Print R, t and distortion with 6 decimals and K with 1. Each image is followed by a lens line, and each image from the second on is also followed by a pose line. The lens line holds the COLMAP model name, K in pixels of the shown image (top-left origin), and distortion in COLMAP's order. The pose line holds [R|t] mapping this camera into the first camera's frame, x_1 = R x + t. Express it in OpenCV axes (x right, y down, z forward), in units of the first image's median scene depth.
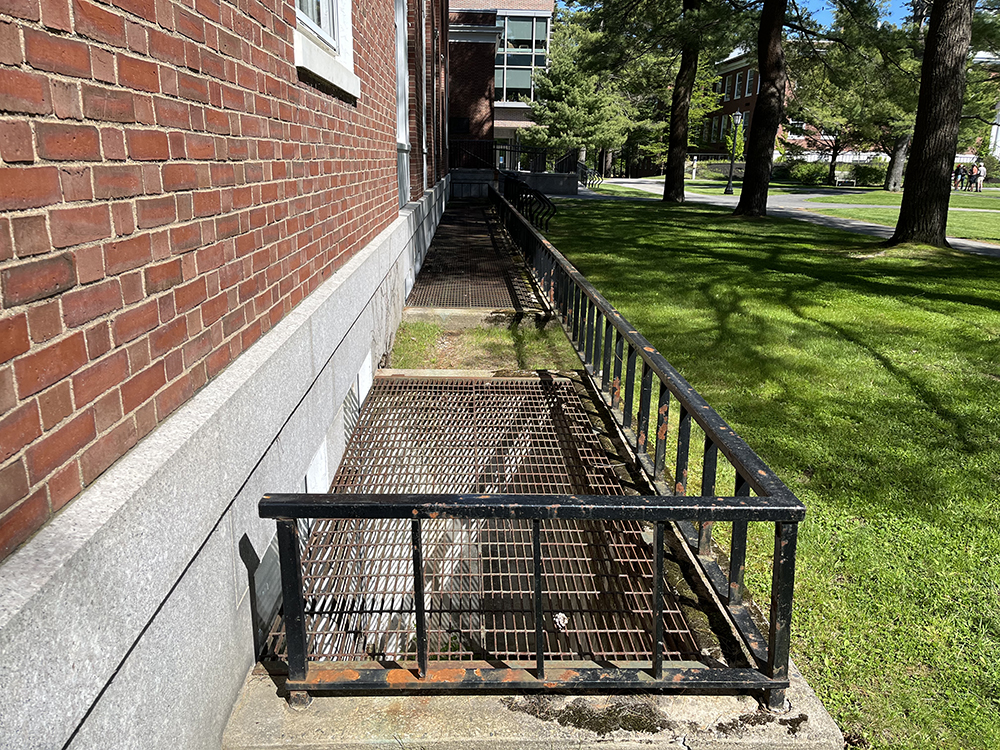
lens RADIAL K [[759.9, 0, 500.5], [0, 759.9, 375.5], [0, 0, 1]] dist [0.045440, 0.000465]
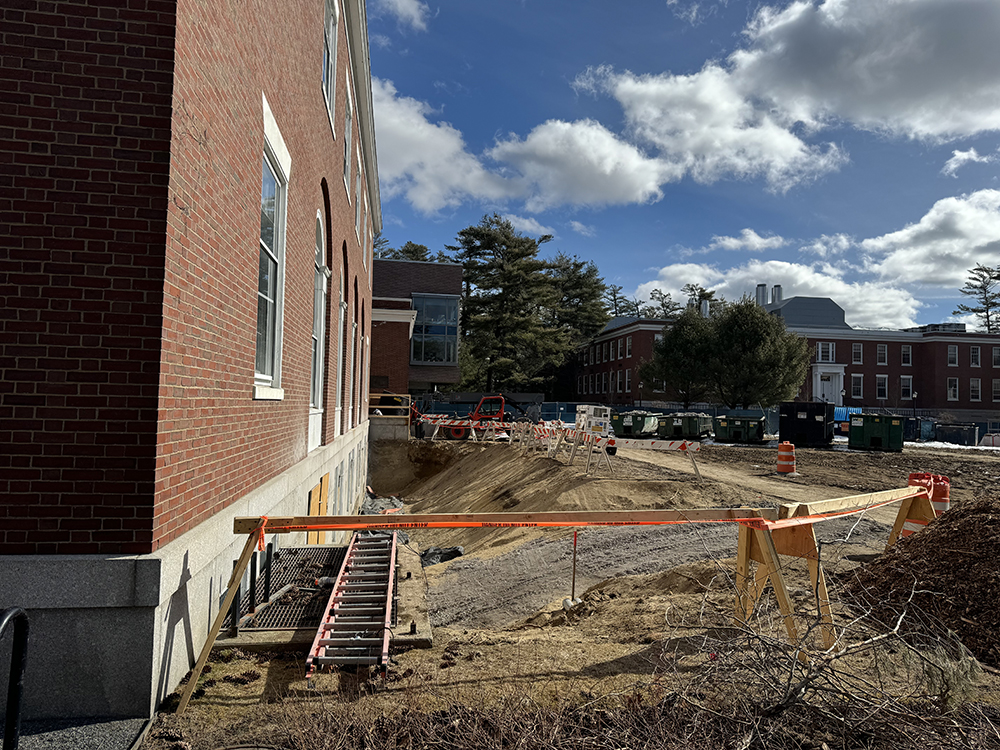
lens RADIAL K [[701.0, 0, 501.4], [0, 701.0, 374.4], [0, 0, 1]] dist [-0.005061, -0.002865]
pose [[0.994008, 0.005724, 0.109154, 0.272011], [0.028874, 0.949405, -0.312723, 0.239238], [-0.105421, 0.314001, 0.943552, -1.184705]]
